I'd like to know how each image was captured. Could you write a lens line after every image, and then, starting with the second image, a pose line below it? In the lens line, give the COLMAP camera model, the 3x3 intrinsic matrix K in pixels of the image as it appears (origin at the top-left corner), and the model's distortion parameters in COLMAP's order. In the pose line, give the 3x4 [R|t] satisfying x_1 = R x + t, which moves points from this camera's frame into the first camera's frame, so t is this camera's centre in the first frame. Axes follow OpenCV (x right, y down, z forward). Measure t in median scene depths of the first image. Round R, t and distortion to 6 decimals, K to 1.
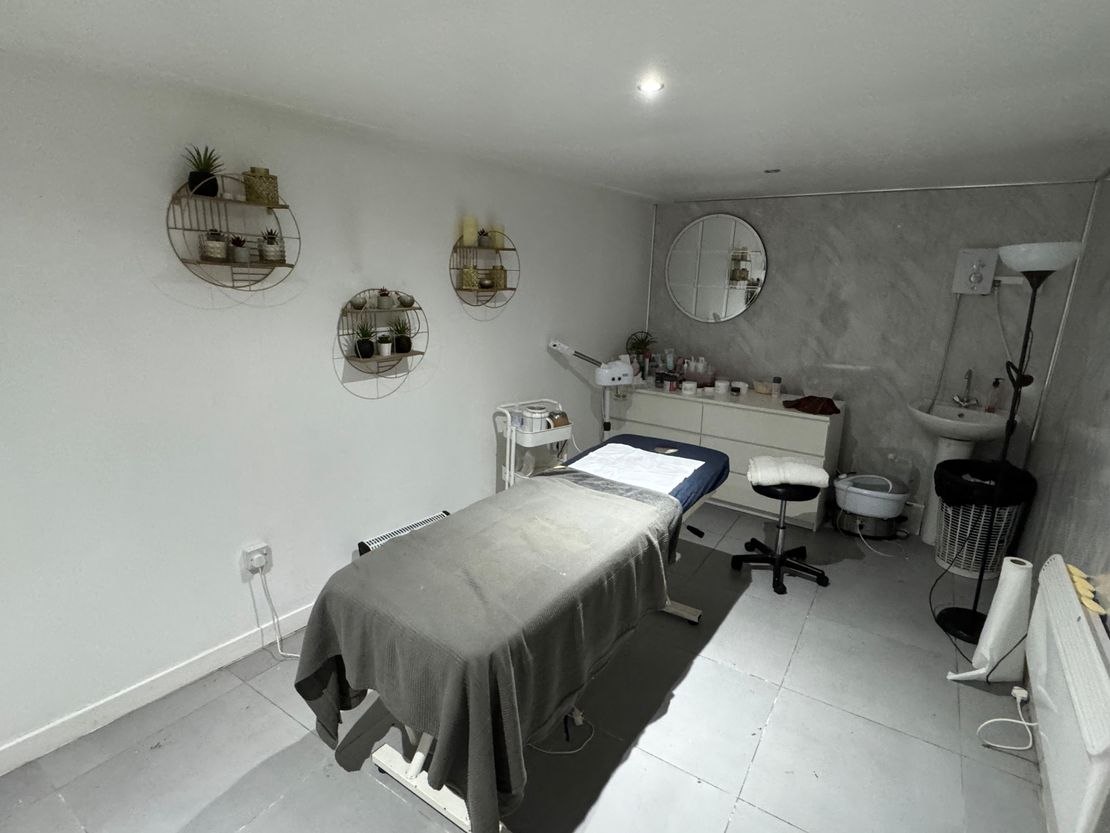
lens RADIAL K [[562.2, 0, 555.0], [0, 562.2, 416.5], [0, 0, 1]] dist [0.001966, -0.000134]
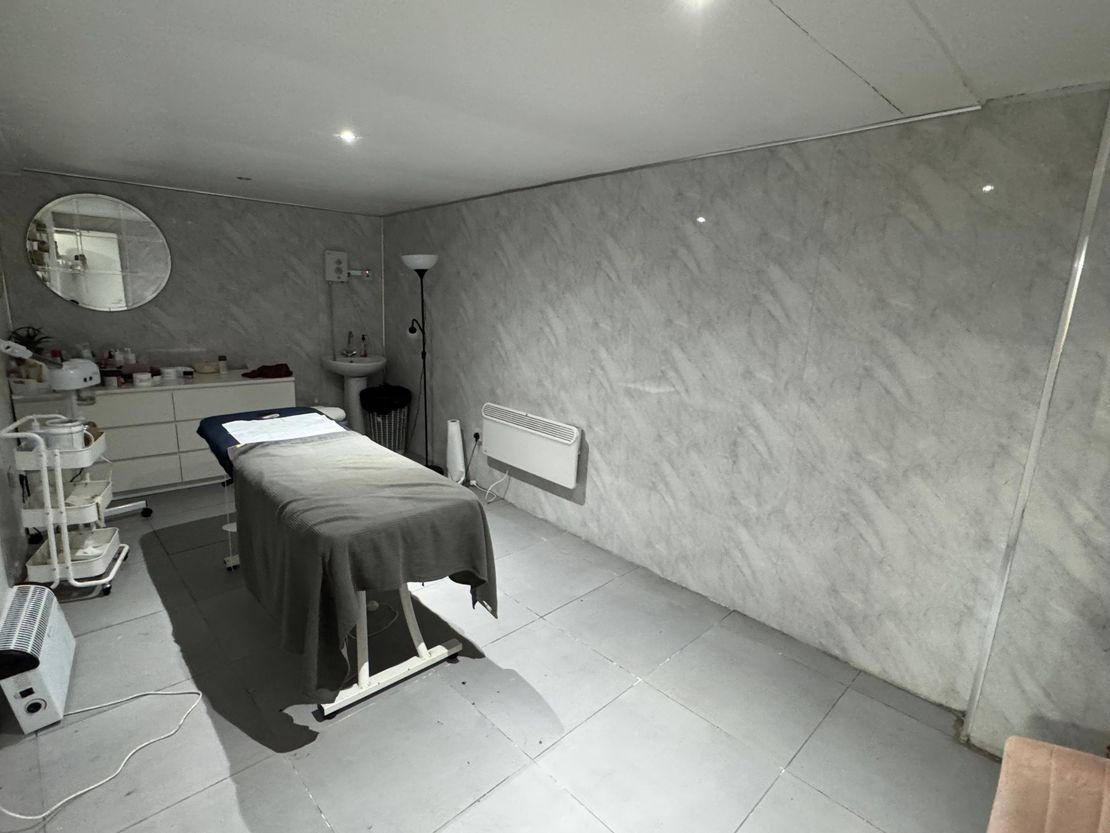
lens RADIAL K [[544.1, 0, 555.0], [0, 544.1, 416.5], [0, 0, 1]] dist [-0.000140, 0.000103]
pose [[0.220836, -0.233247, 0.947010, -0.608848], [0.205262, 0.960350, 0.188667, -0.025094], [-0.953467, 0.152721, 0.259957, 0.119500]]
